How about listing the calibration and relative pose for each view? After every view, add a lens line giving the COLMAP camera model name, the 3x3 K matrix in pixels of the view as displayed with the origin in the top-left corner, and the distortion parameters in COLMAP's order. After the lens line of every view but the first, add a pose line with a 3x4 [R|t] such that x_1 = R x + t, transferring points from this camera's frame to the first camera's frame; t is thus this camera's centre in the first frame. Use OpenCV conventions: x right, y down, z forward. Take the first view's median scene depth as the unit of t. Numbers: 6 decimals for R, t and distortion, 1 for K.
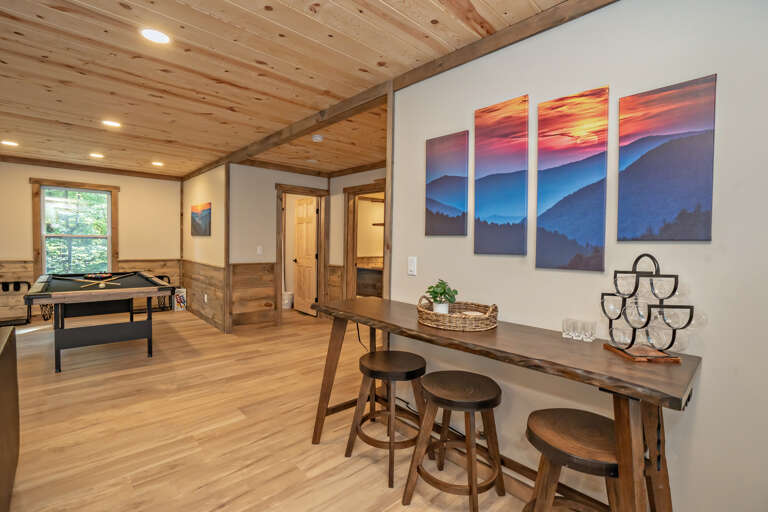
lens RADIAL K [[360.6, 0, 383.4], [0, 360.6, 250.5], [0, 0, 1]] dist [-0.044016, 0.000953]
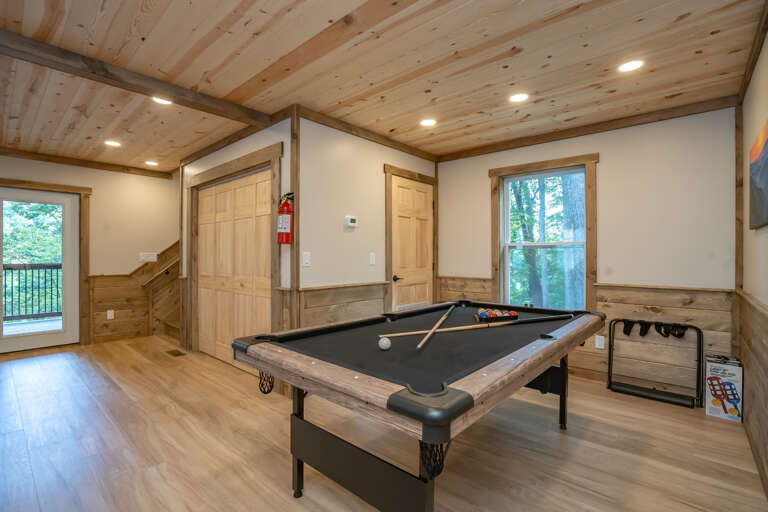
lens RADIAL K [[360.6, 0, 384.6], [0, 360.6, 250.7], [0, 0, 1]] dist [-0.044016, 0.000953]
pose [[0.098266, -0.039437, -0.994378, -0.229348], [-0.031295, 0.998598, -0.042697, 0.008205], [0.994668, 0.035314, 0.096894, 0.609481]]
